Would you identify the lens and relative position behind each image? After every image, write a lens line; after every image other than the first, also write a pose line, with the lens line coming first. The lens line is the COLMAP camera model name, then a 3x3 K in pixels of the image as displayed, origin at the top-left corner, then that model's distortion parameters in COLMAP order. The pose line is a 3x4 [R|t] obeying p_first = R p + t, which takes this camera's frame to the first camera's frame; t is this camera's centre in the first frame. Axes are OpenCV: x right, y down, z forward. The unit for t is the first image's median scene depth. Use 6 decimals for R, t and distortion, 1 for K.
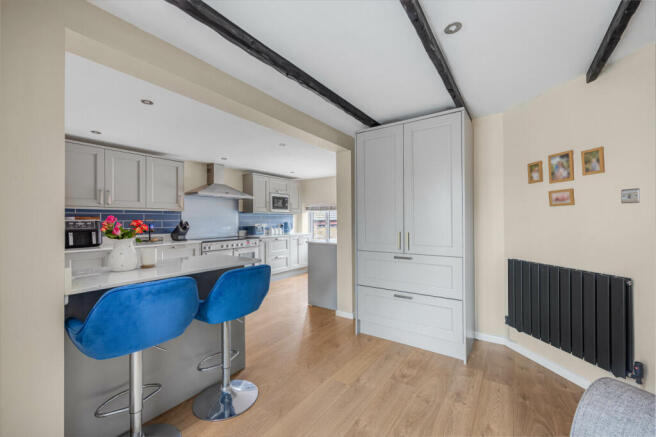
lens RADIAL K [[261.8, 0, 329.8], [0, 261.8, 219.4], [0, 0, 1]] dist [0.001668, 0.000010]
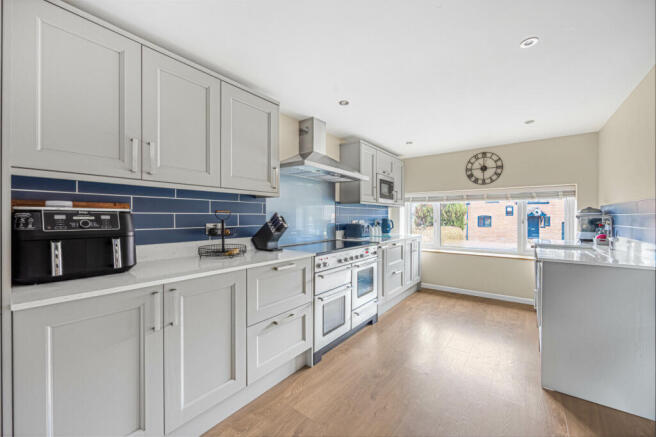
lens RADIAL K [[252.1, 0, 326.0], [0, 252.1, 219.6], [0, 0, 1]] dist [0.012973, 0.000036]
pose [[0.998653, 0.009053, -0.051082, -0.428125], [-0.008347, 0.999867, 0.014009, 0.008185], [0.051202, -0.013564, 0.998596, 0.479312]]
